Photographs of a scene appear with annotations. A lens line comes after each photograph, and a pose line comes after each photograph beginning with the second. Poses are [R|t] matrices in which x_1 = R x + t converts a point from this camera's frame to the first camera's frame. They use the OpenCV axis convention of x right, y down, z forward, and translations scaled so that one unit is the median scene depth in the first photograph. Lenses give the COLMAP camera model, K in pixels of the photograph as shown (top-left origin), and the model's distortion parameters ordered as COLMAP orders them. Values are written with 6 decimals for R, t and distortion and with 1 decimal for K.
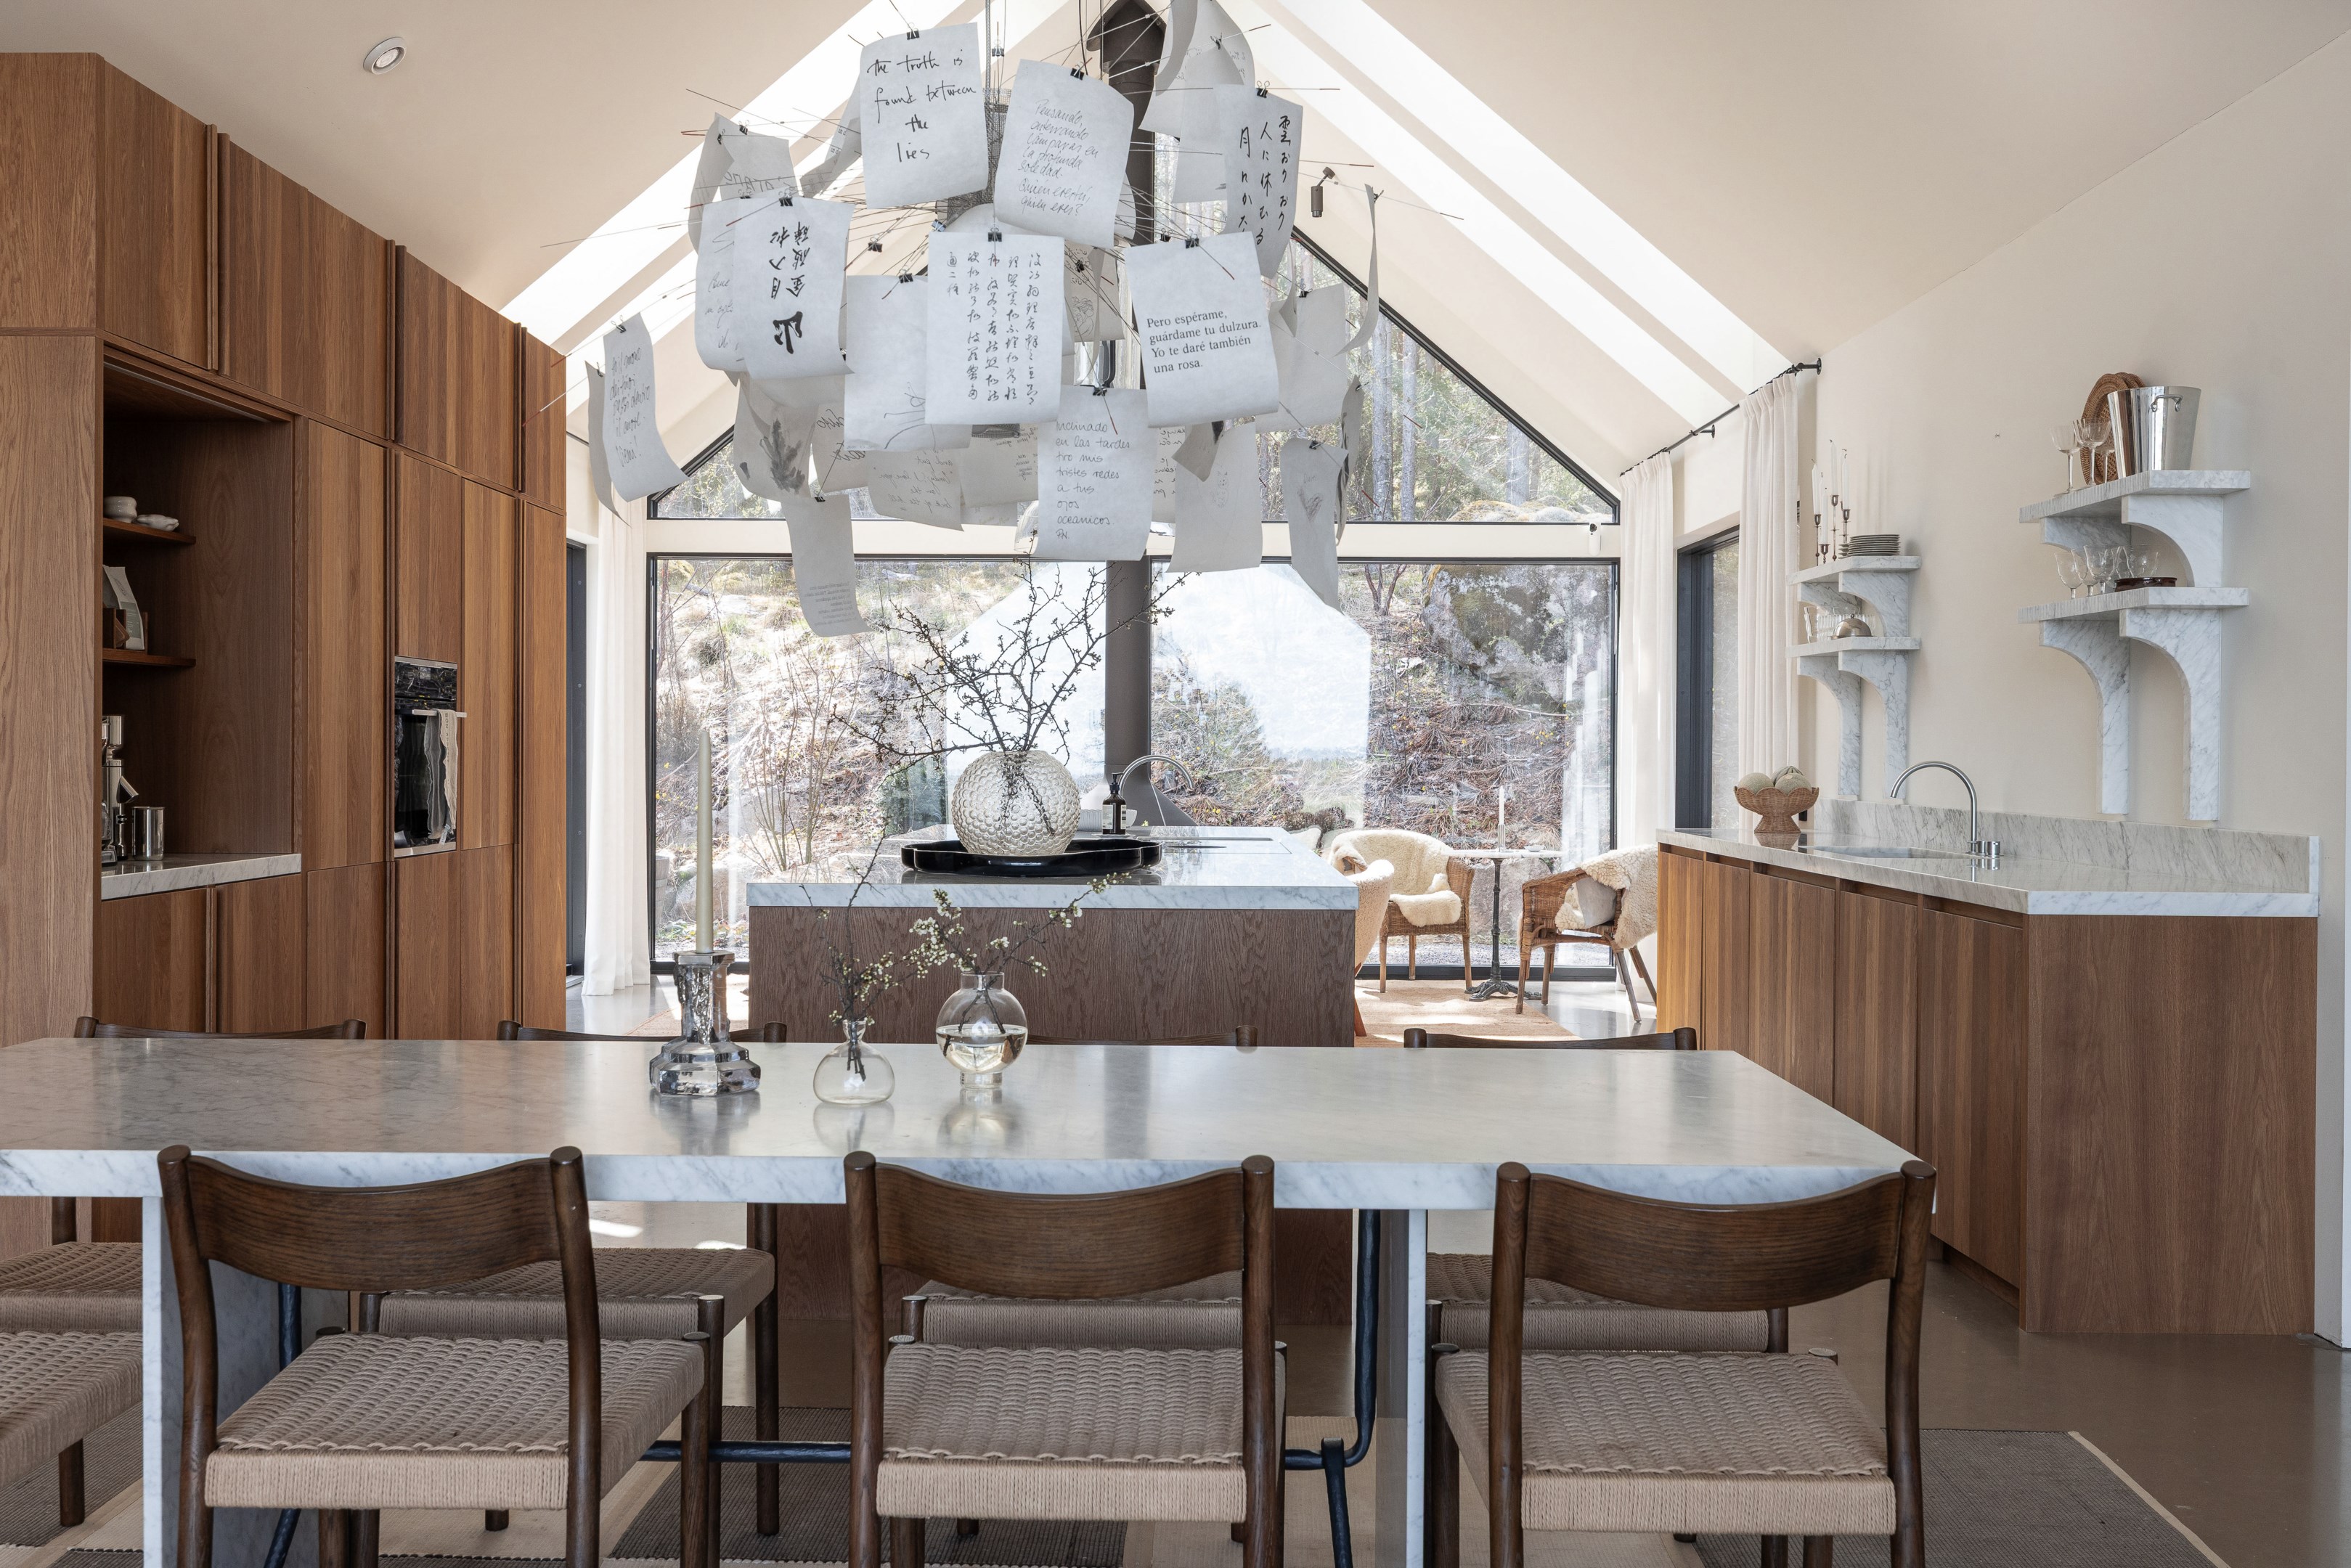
lens RADIAL K [[2293.9, 0, 1179.4], [0, 2293.9, 761.3], [0, 0, 1]] dist [0.008900, 0.000000]
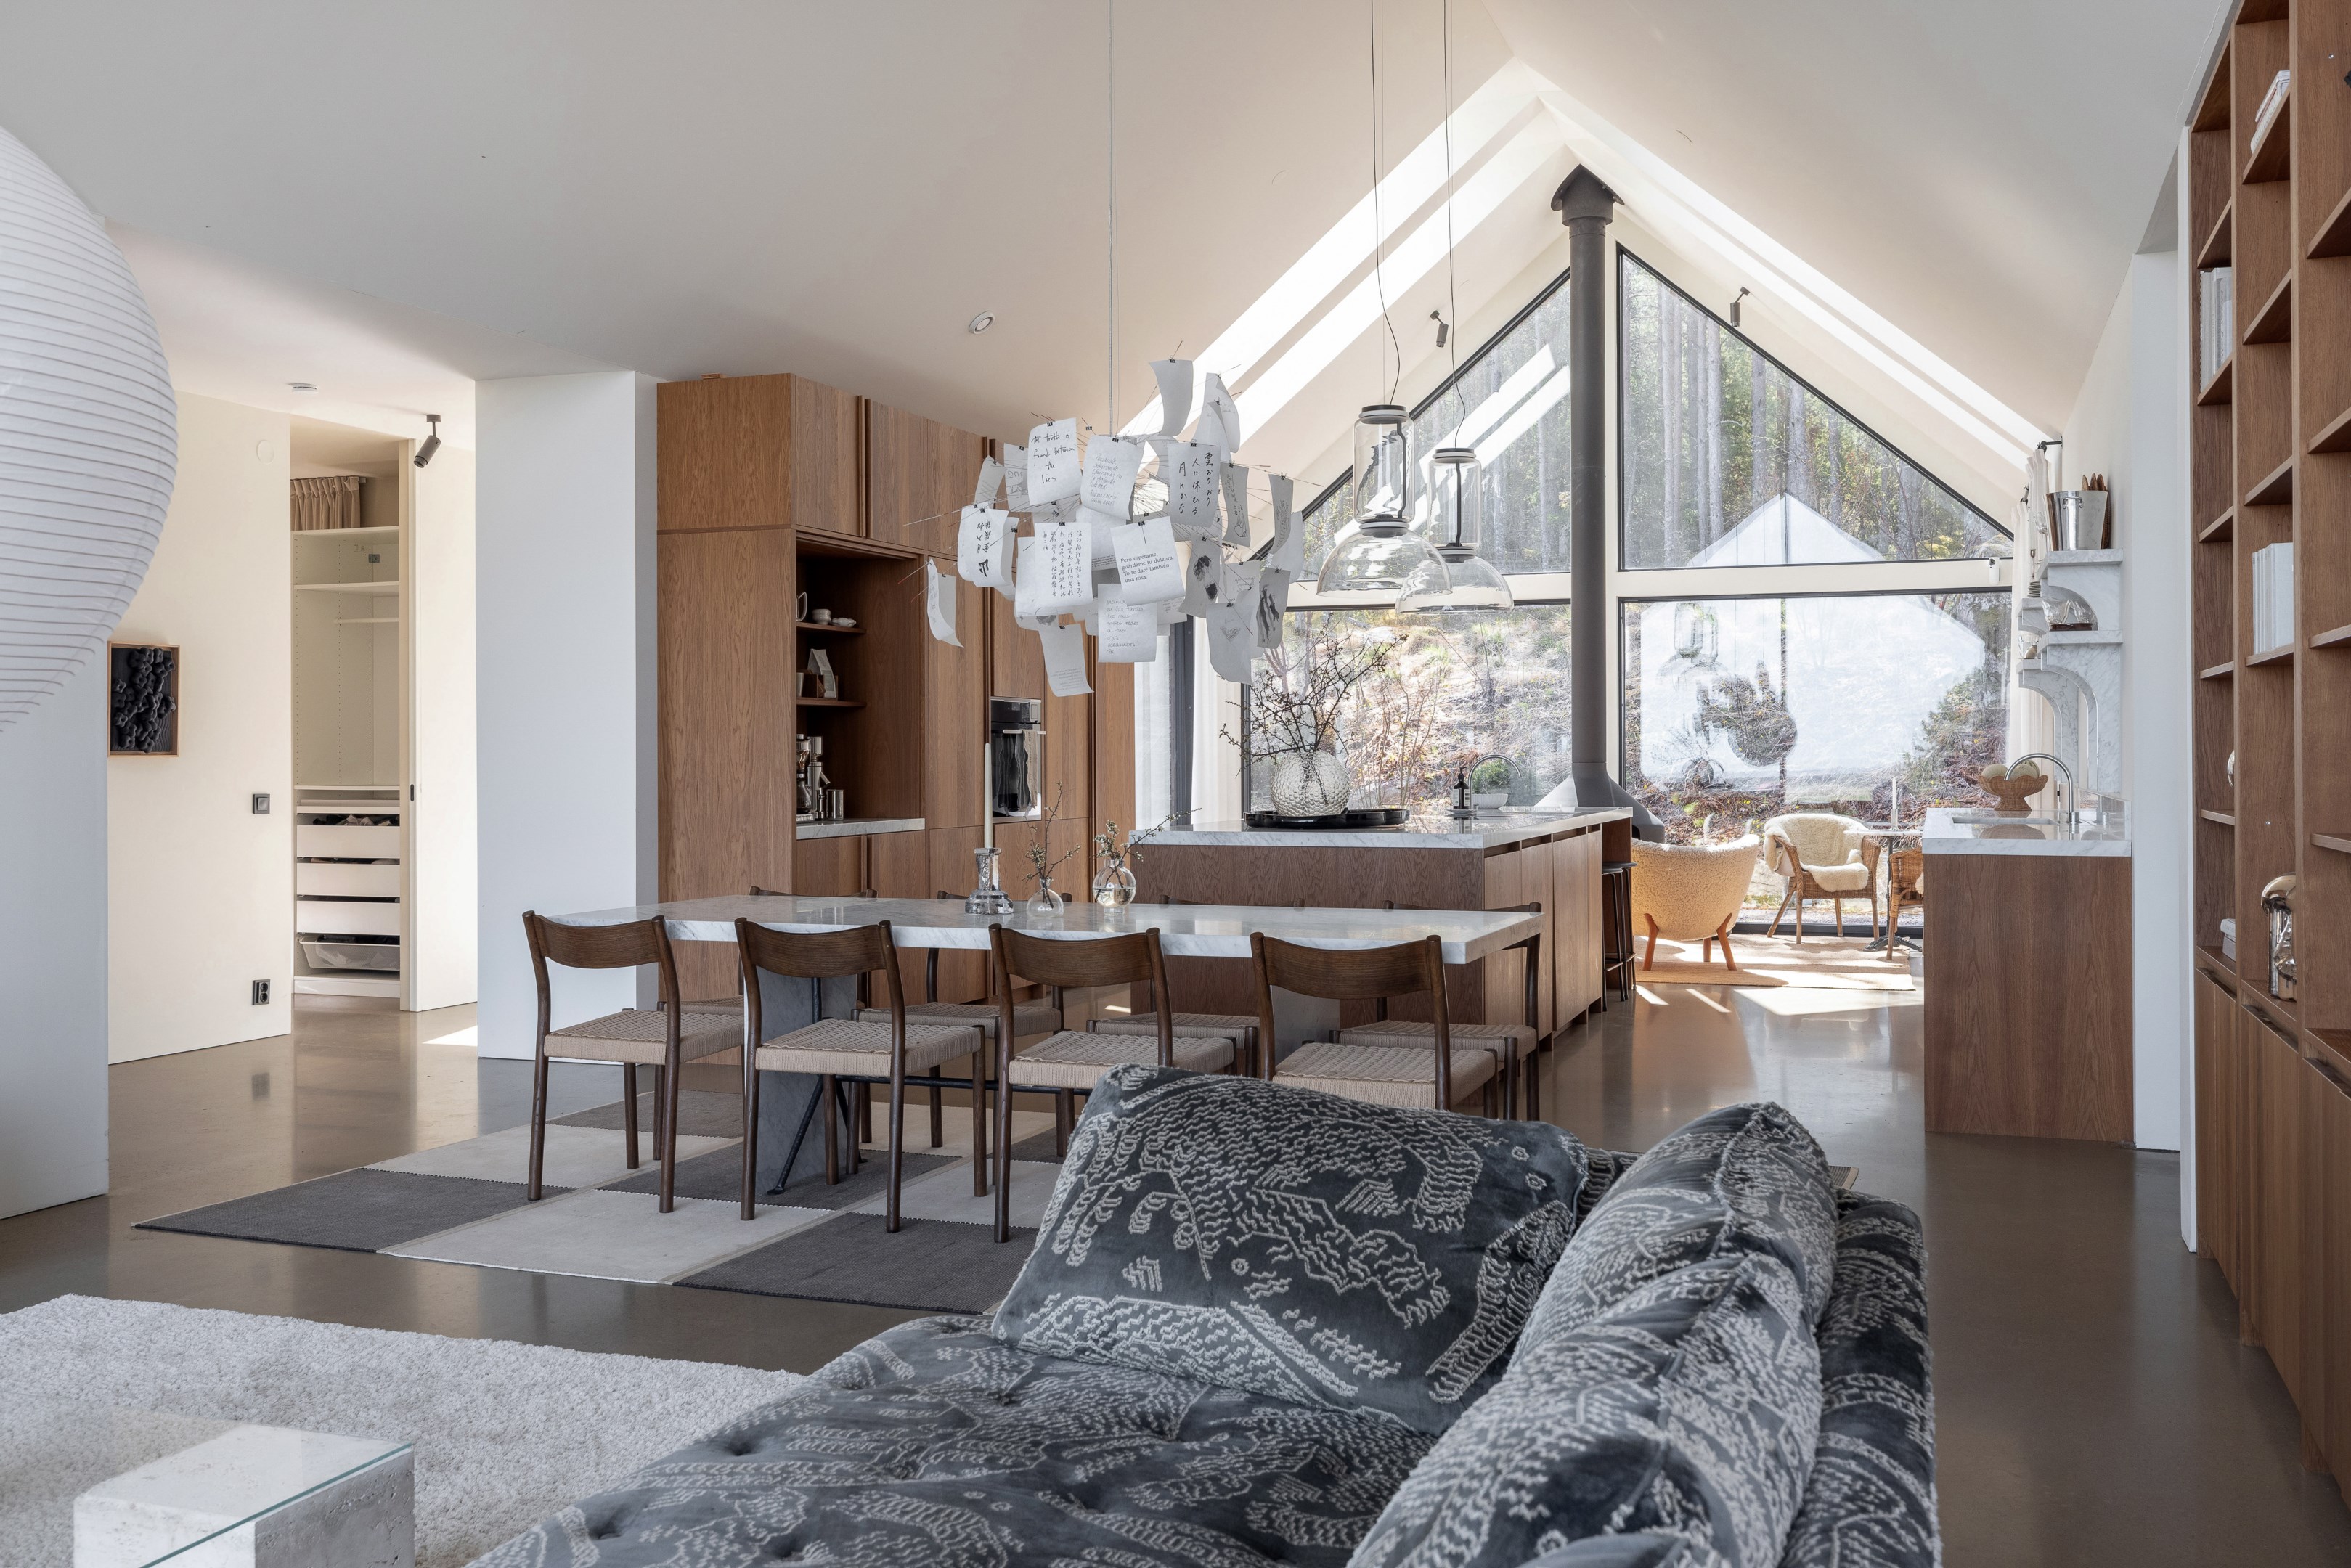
lens RADIAL K [[2110.8, 0, 1167.7], [0, 2110.8, 742.9], [0, 0, 1]] dist [0.009521, -0.001716]
pose [[0.943019, -0.010956, -0.332559, 0.332606], [0.007496, 0.999904, -0.011684, 0.005633], [0.332655, 0.008525, 0.943010, -0.434487]]
